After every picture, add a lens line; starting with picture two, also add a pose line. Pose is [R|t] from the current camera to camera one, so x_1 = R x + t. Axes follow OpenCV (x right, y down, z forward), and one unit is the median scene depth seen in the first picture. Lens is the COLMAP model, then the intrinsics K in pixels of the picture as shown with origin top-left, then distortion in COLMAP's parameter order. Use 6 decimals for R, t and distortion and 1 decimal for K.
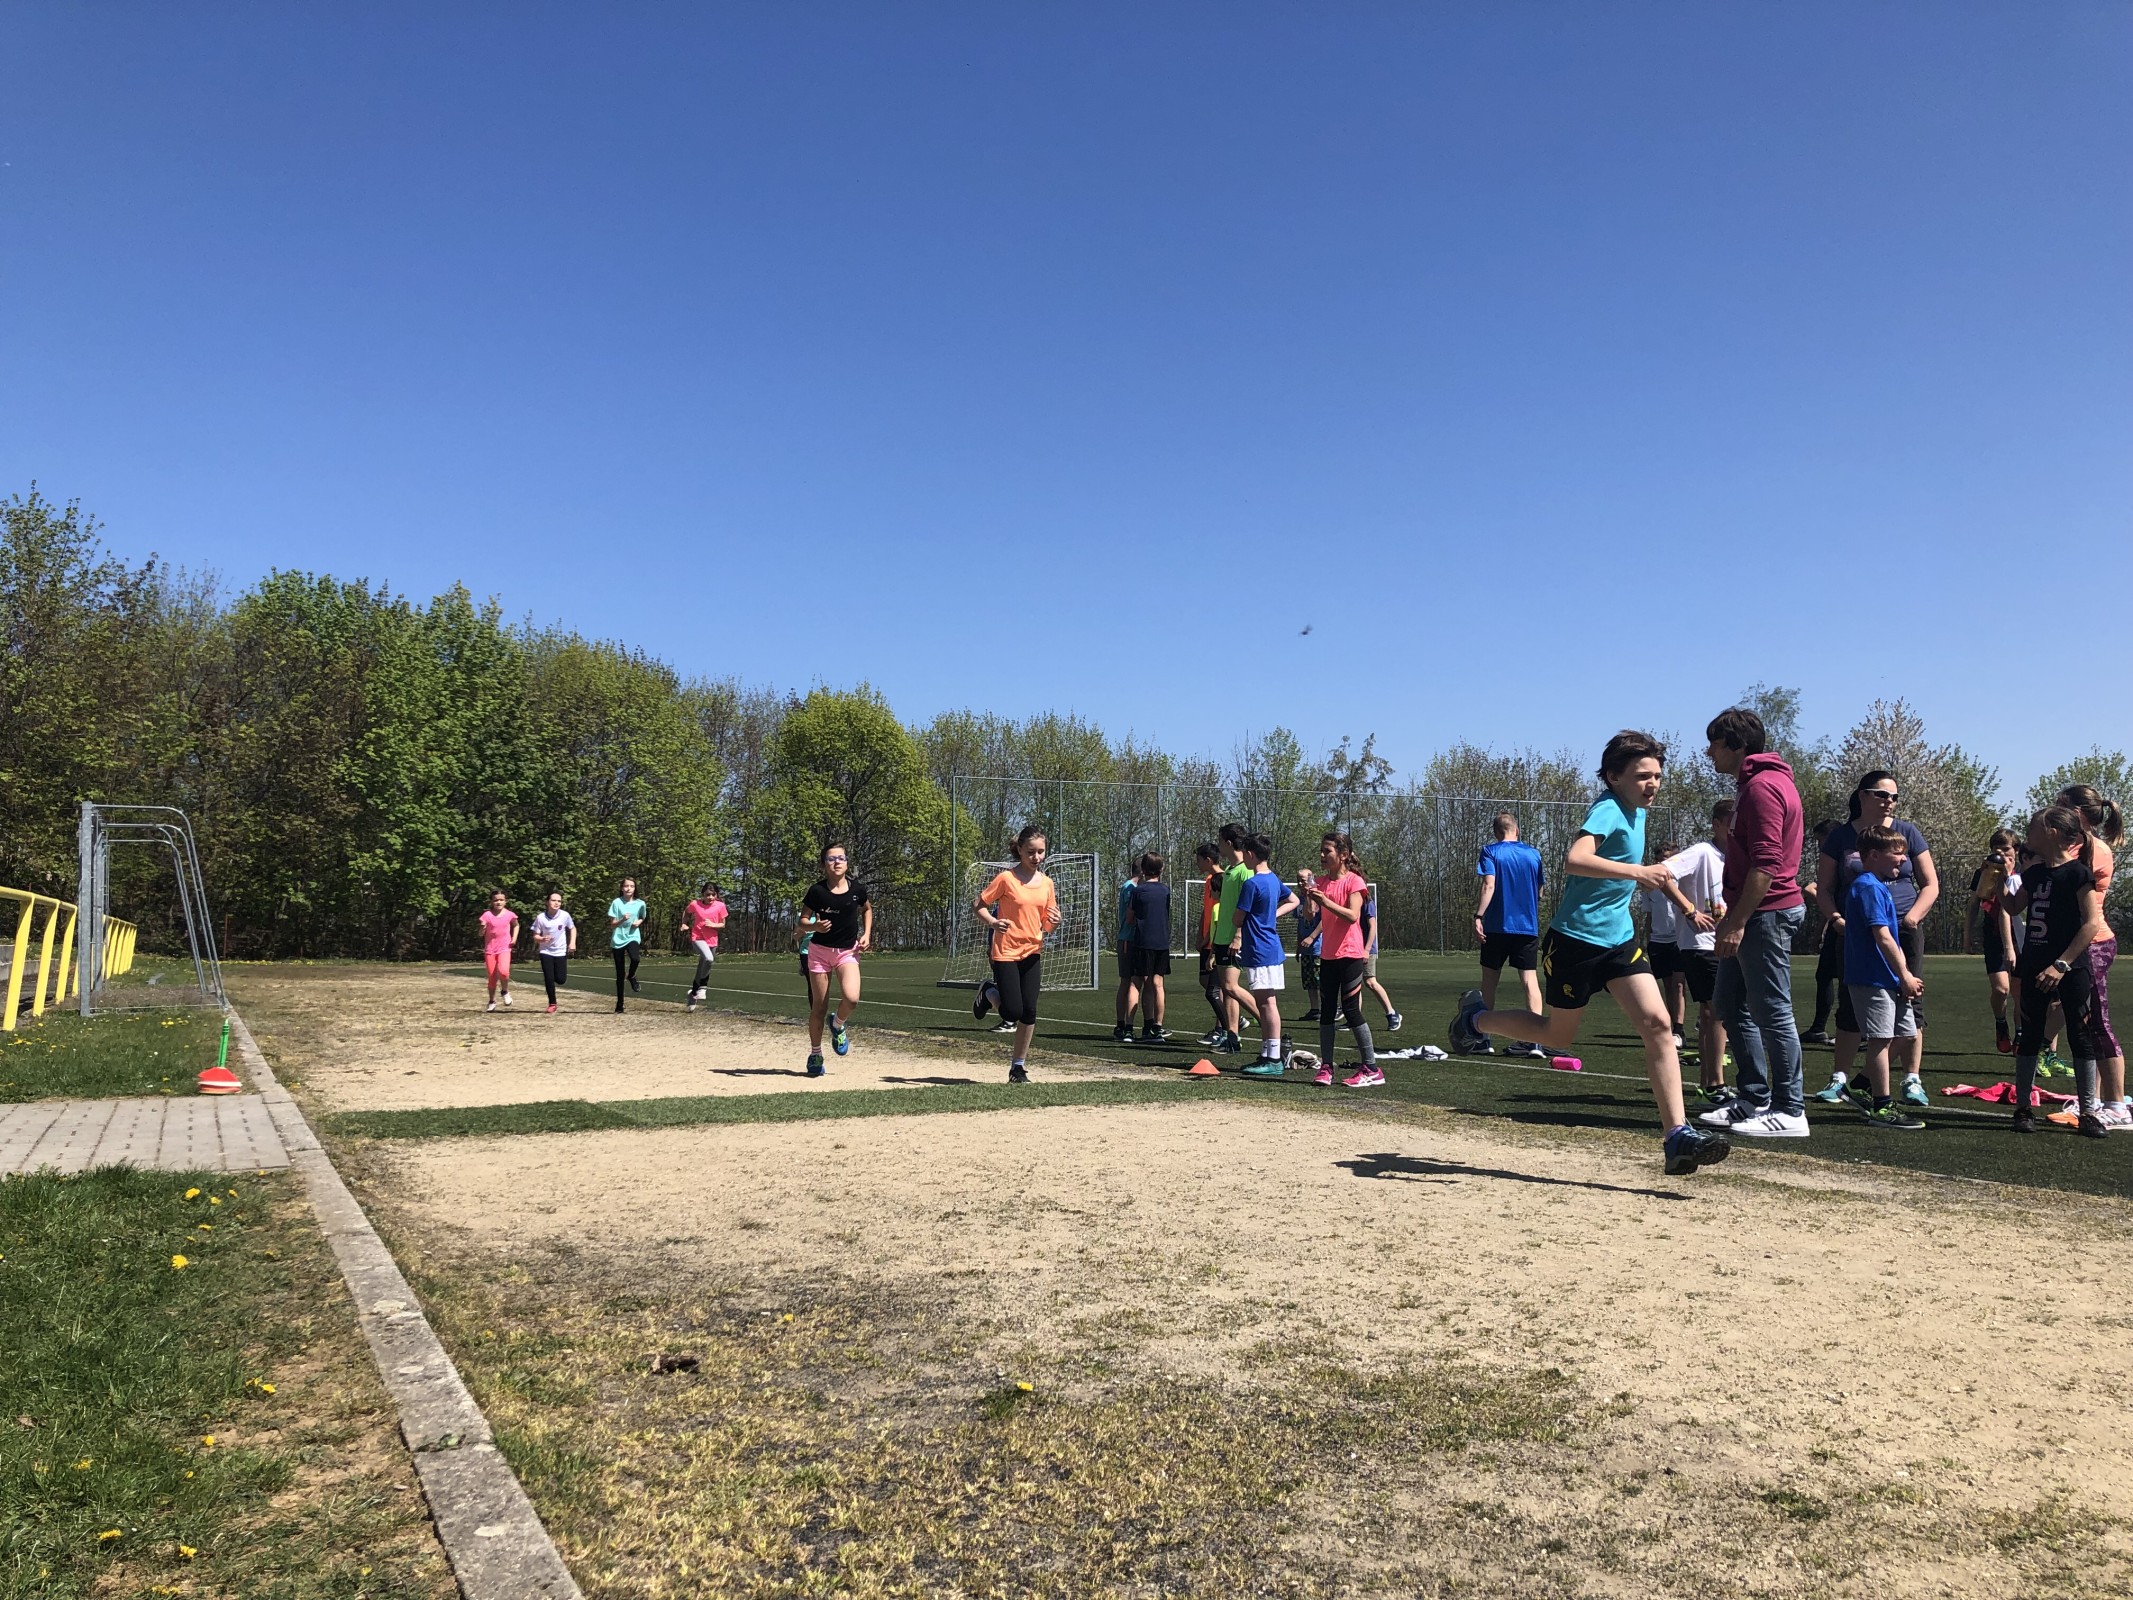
lens RADIAL K [[1745.9, 0, 1055.2], [0, 1745.9, 790.1], [0, 0, 1]] dist [0.018815, 0.001128]
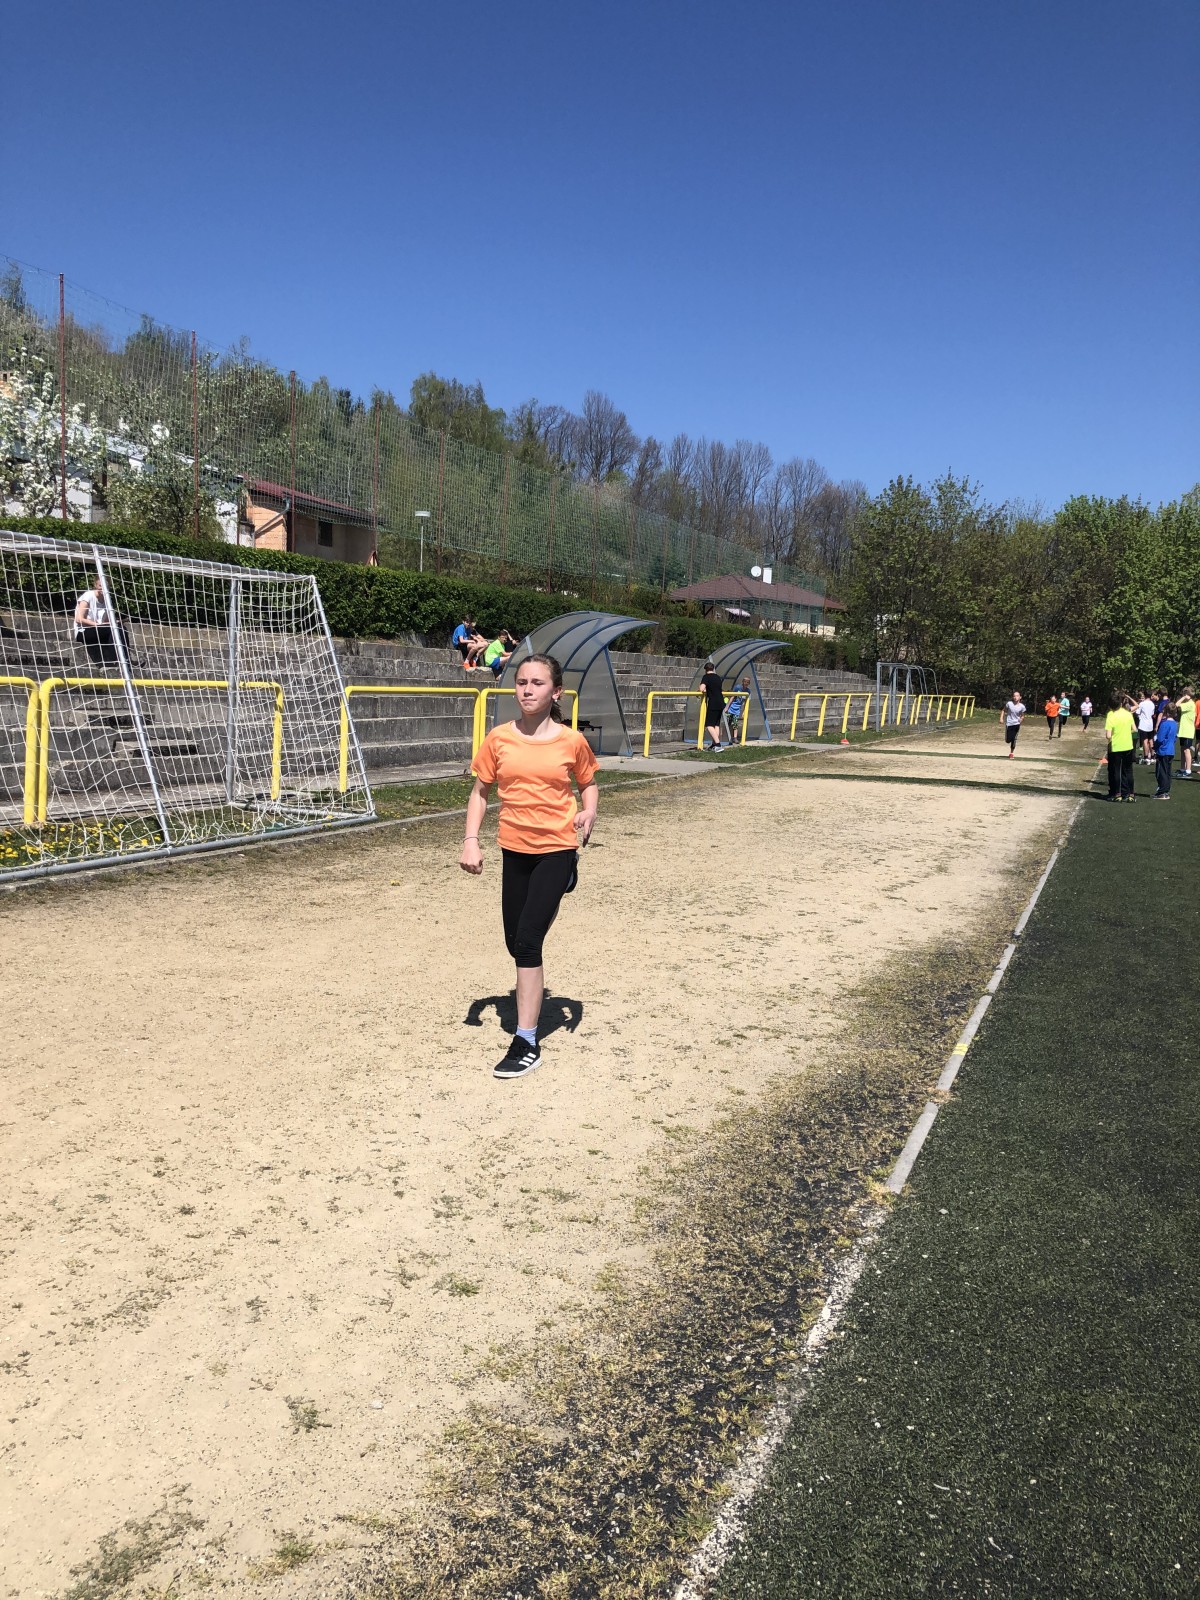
lens RADIAL K [[1309.7, 0, 594.1], [0, 1309.7, 789.8], [0, 0, 1]] dist [0.018815, 0.001128]
pose [[0.669378, 0.089595, -0.737500, 1.018740], [0.025212, 0.989390, 0.143079, -0.147639], [0.742494, -0.114368, 0.660017, -1.153325]]
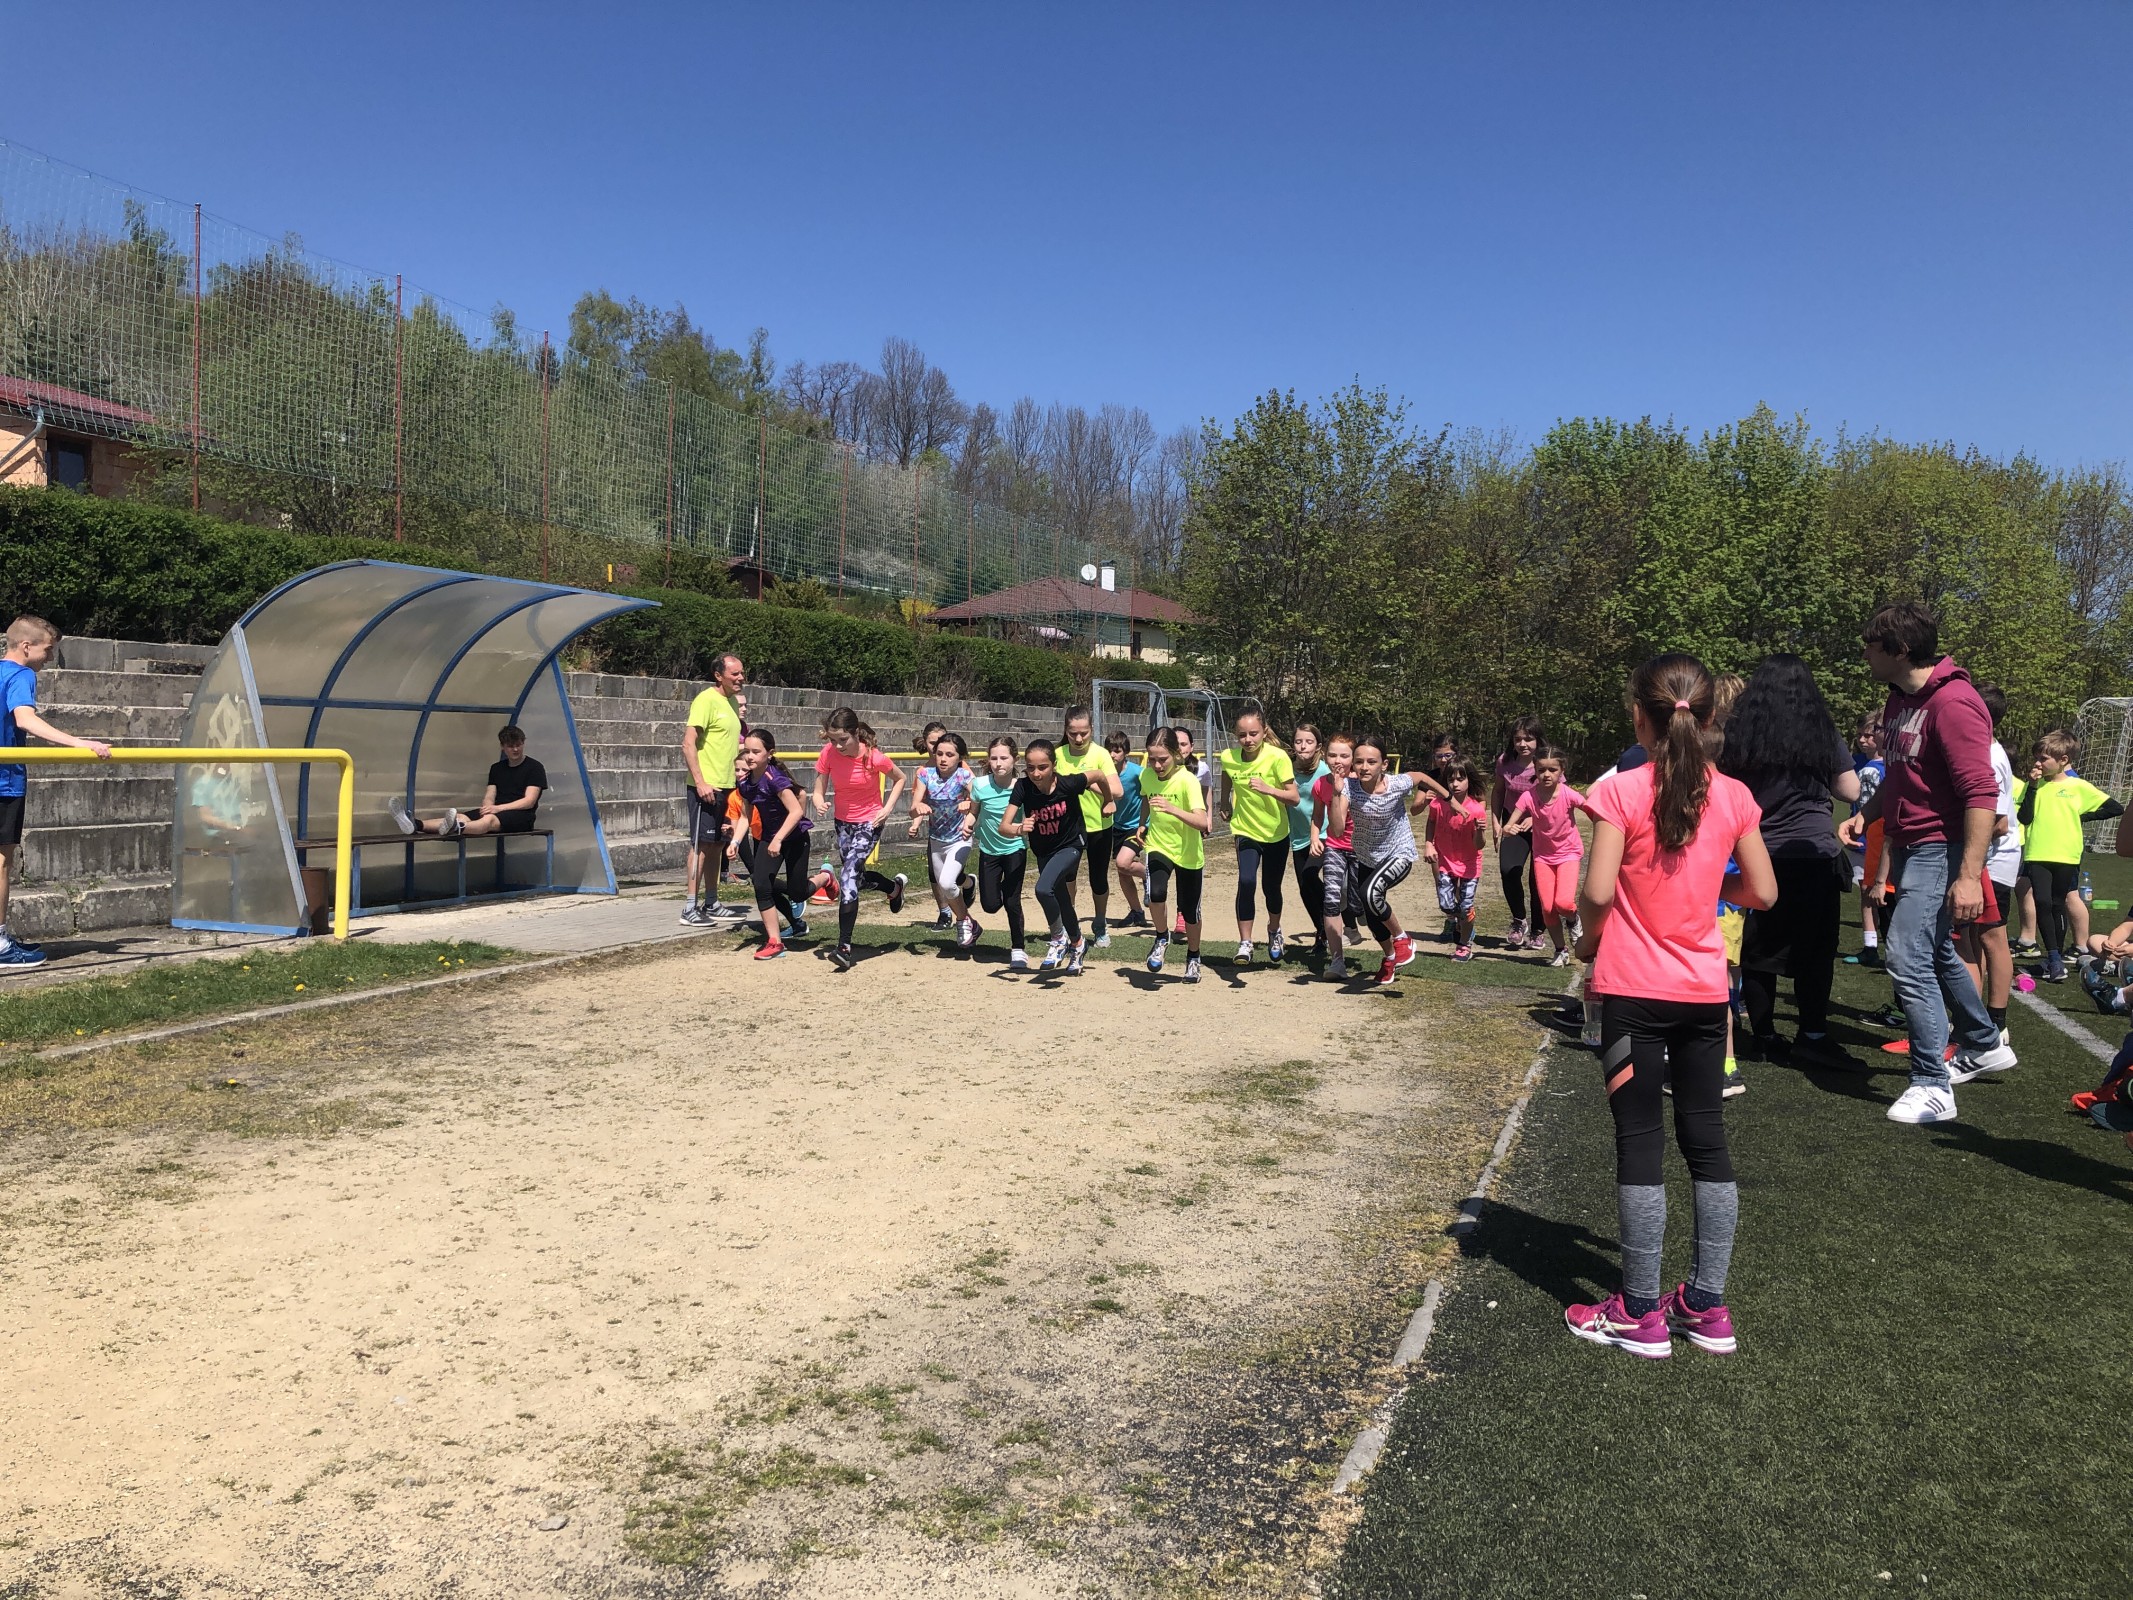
lens RADIAL K [[1745.9, 0, 1035.4], [0, 1745.9, 803.7], [0, 0, 1]] dist [0.018815, 0.001128]
pose [[0.697924, 0.029525, -0.715563, 0.437281], [0.051845, 0.994445, 0.091599, -0.032236], [0.714293, -0.101028, 0.692517, 0.042060]]
